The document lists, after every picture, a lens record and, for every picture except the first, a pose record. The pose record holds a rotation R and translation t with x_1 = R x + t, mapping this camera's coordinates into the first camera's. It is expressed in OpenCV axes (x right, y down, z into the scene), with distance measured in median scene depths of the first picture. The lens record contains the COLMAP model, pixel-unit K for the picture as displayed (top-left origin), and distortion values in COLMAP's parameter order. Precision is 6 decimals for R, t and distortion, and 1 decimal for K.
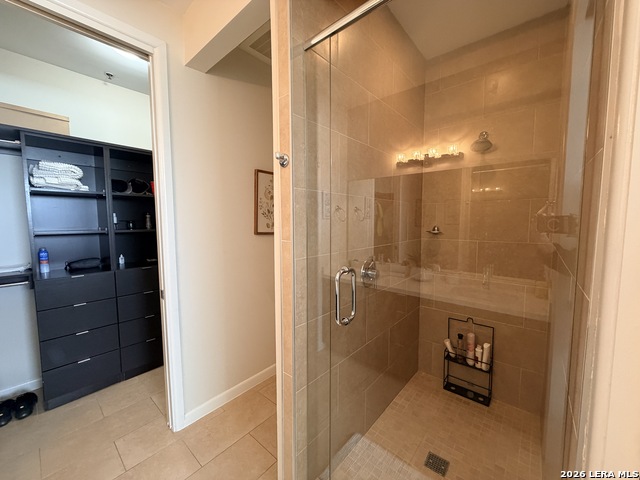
lens RADIAL K [[257.1, 0, 320.0], [0, 257.1, 240.0], [0, 0, 1]] dist [0.017597, 0.000163]
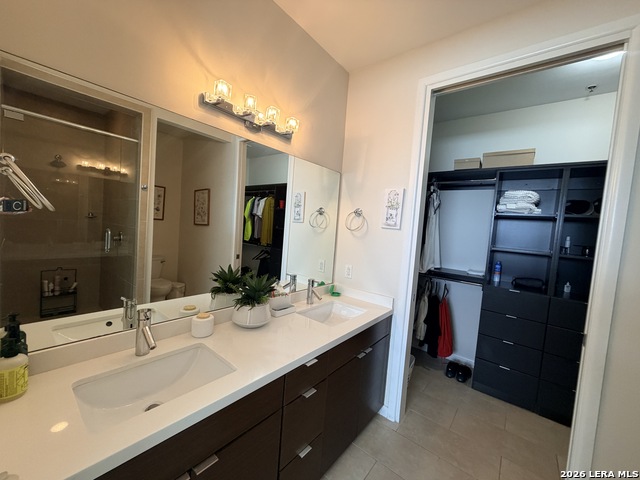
lens RADIAL K [[253.5, 0, 320.0], [0, 253.5, 240.0], [0, 0, 1]] dist [-0.000567, 0.000382]
pose [[0.044771, 0.065545, -0.996845, 0.085981], [-0.154060, 0.986361, 0.057936, -0.008635], [0.987047, 0.150980, 0.054259, 0.099761]]
